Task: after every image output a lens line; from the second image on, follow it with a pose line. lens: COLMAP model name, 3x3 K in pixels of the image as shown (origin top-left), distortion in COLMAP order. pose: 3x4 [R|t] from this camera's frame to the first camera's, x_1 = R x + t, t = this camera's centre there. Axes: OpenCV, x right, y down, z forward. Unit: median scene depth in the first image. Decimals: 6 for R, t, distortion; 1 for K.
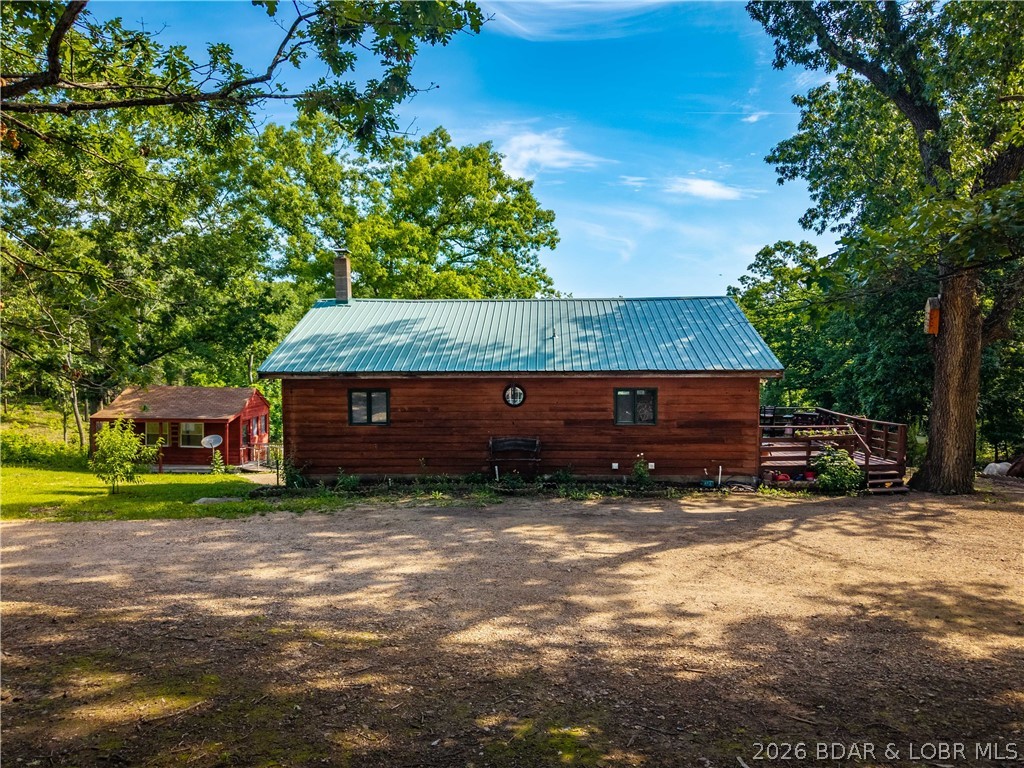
lens RADIAL K [[707.3, 0, 514.1], [0, 707.3, 387.9], [0, 0, 1]] dist [0.002118, 0.000165]
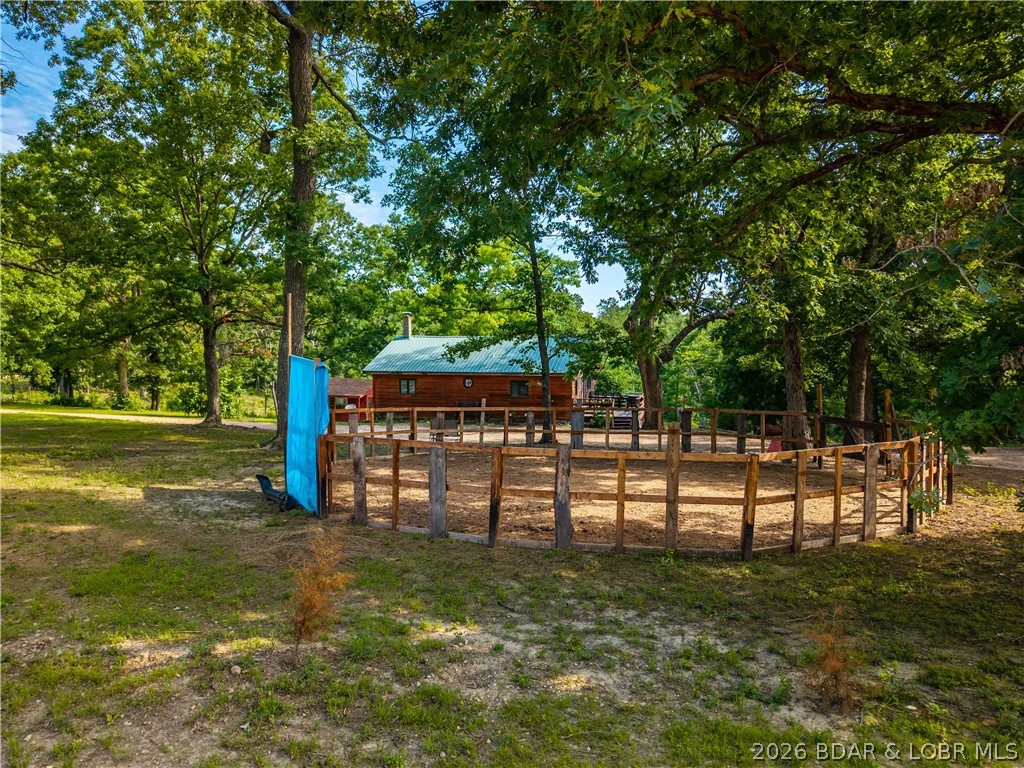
lens RADIAL K [[707.3, 0, 514.1], [0, 707.3, 387.9], [0, 0, 1]] dist [0.002118, 0.000165]
pose [[0.978351, 0.018888, -0.206087, 0.359838], [-0.018514, 0.999822, 0.003744, 0.009135], [0.206121, 0.000152, 0.978526, -0.700666]]
